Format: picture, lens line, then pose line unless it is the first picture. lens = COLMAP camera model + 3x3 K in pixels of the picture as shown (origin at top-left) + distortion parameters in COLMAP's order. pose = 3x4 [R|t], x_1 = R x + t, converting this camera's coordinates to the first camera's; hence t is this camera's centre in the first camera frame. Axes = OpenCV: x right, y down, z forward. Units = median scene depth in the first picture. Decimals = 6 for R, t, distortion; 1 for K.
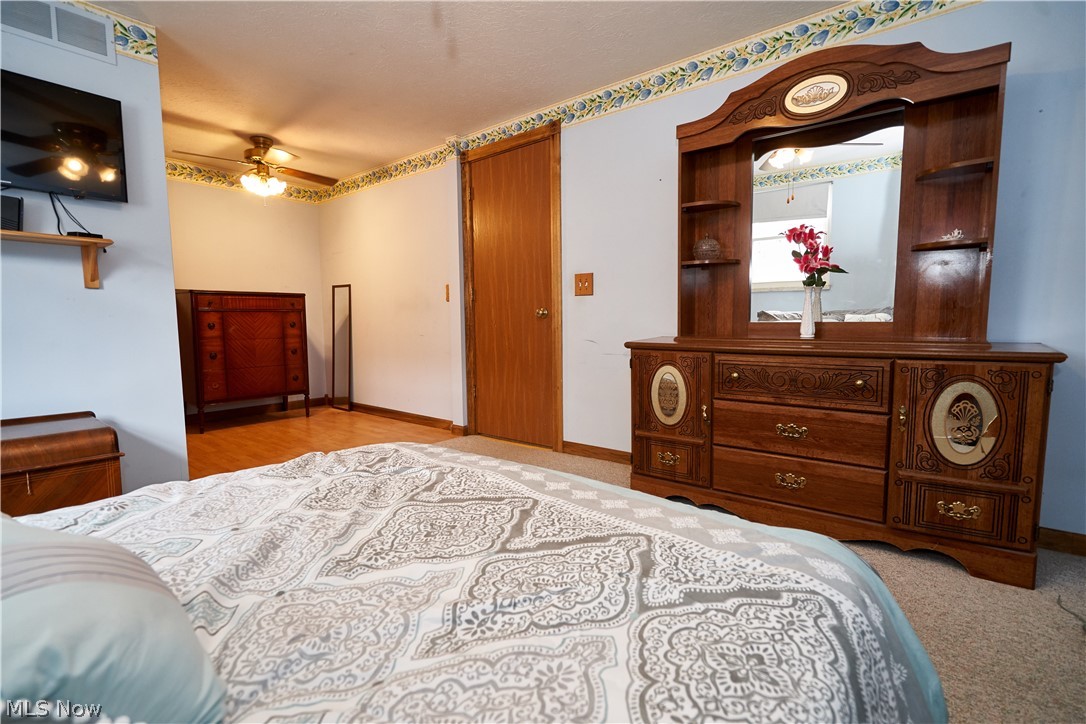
lens RADIAL K [[504.0, 0, 541.2], [0, 504.0, 362.4], [0, 0, 1]] dist [-0.000235, 0.000307]
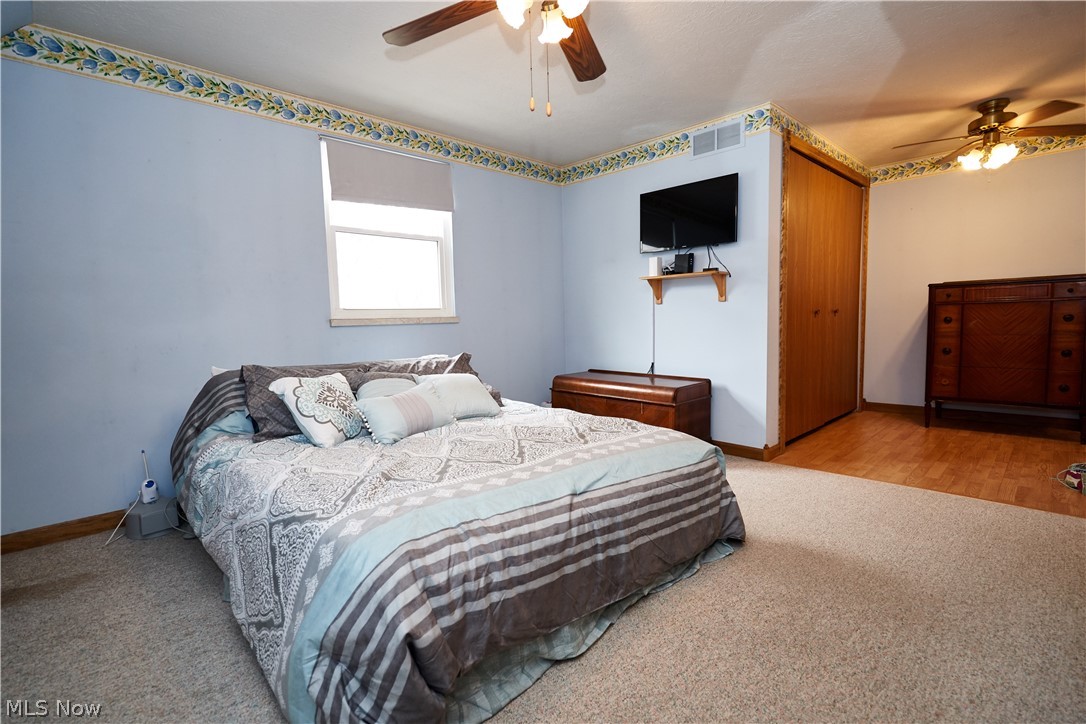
lens RADIAL K [[504.0, 0, 541.2], [0, 504.0, 362.4], [0, 0, 1]] dist [-0.000235, 0.000307]
pose [[-0.123120, 0.098585, -0.987483, 1.378985], [-0.056969, 0.992710, 0.106210, -0.173606], [0.990755, 0.069333, -0.116606, 1.220210]]
